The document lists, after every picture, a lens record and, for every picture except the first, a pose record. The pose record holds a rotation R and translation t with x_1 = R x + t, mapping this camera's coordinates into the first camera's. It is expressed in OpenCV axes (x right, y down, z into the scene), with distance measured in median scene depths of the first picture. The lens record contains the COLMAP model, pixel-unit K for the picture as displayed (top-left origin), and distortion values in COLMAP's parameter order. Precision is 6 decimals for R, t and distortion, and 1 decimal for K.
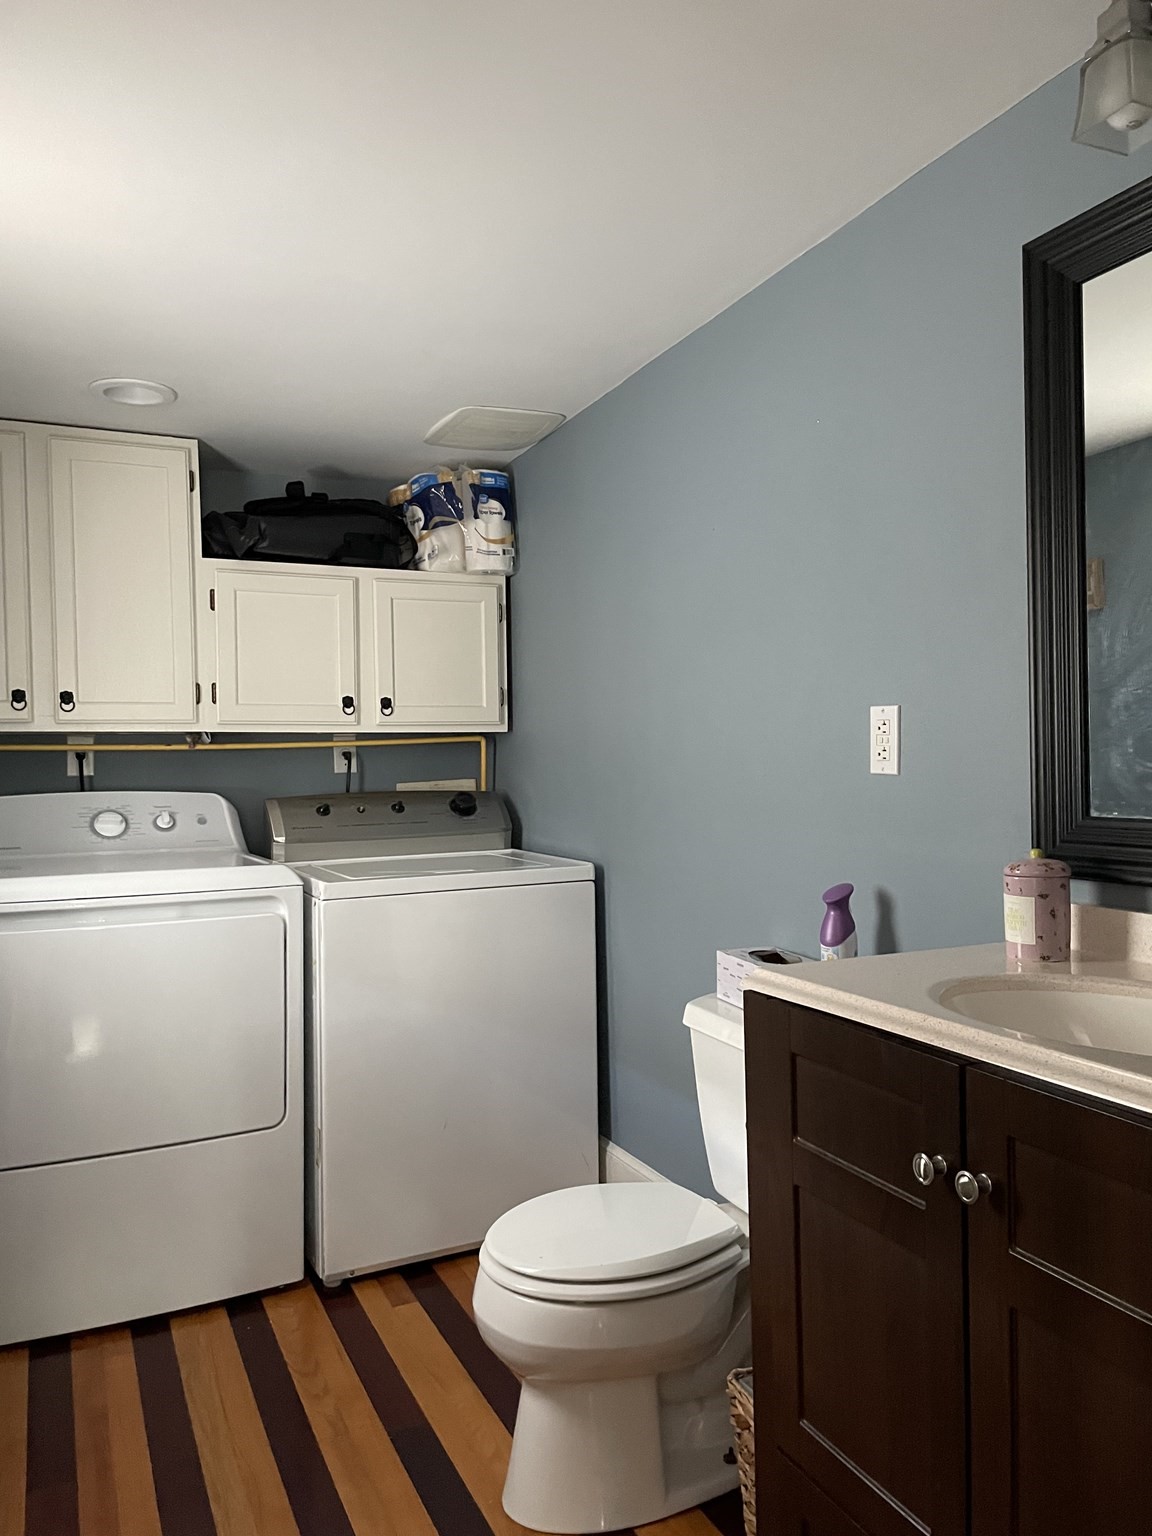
lens RADIAL K [[1168.7, 0, 582.4], [0, 1168.7, 766.0], [0, 0, 1]] dist [0.062768, -0.082151]
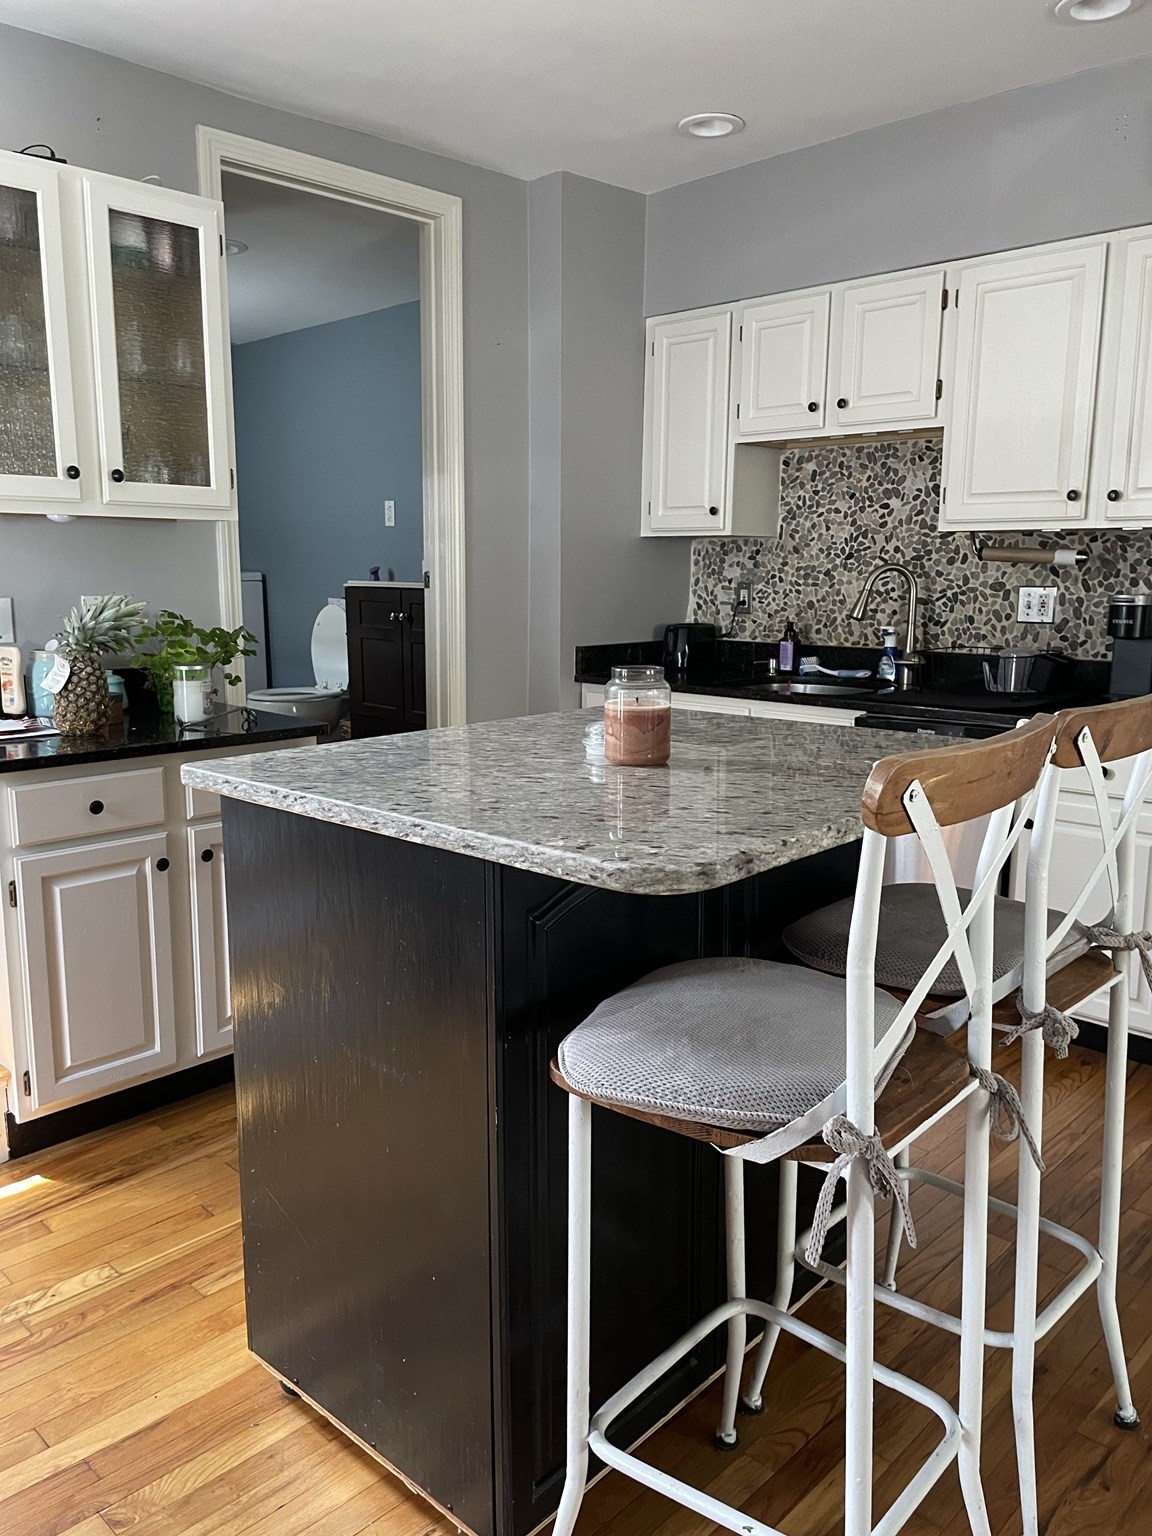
lens RADIAL K [[1168.7, 0, 578.9], [0, 1168.7, 773.2], [0, 0, 1]] dist [0.062768, -0.082151]
pose [[0.931226, -0.050615, 0.360909, -0.252644], [-0.014106, 0.984560, 0.174476, 0.064515], [-0.364168, -0.167568, 0.916135, -1.272630]]
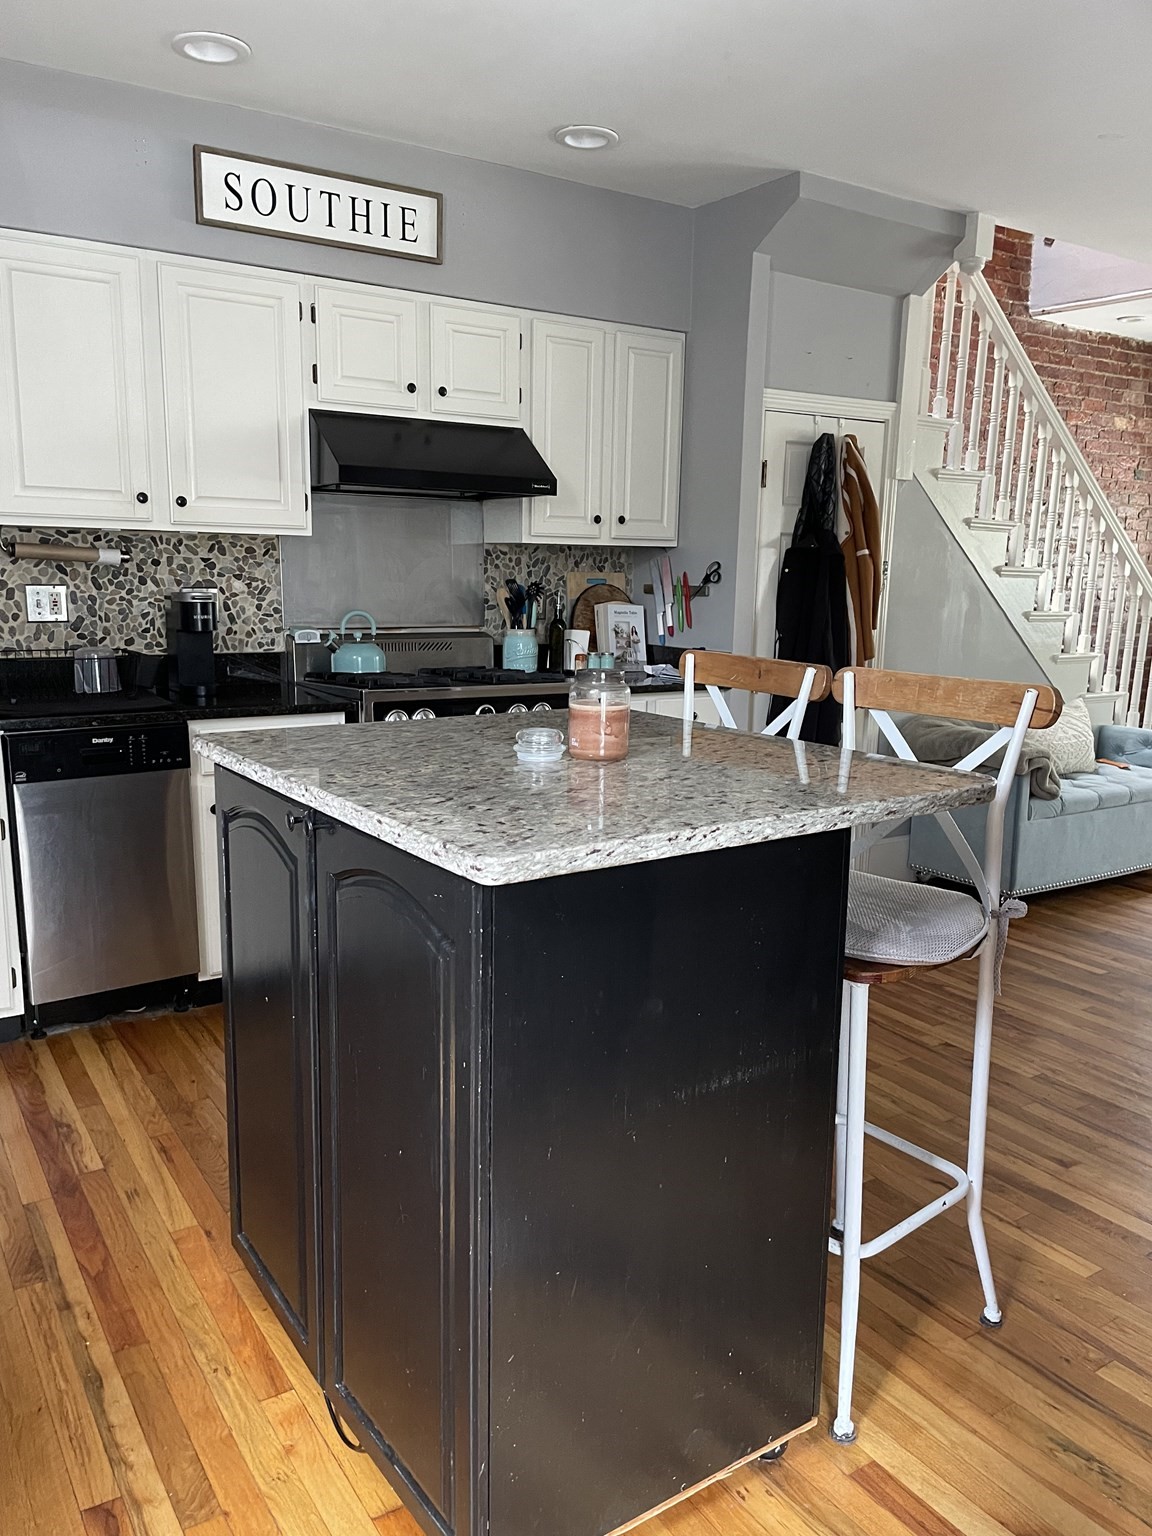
lens RADIAL K [[1168.7, 0, 582.9], [0, 1168.7, 782.7], [0, 0, 1]] dist [0.062768, -0.082151]
pose [[-0.159137, -0.171020, 0.972331, -0.677586], [-0.019390, 0.985233, 0.170115, 0.064056], [-0.987066, 0.008219, -0.160103, -0.572994]]
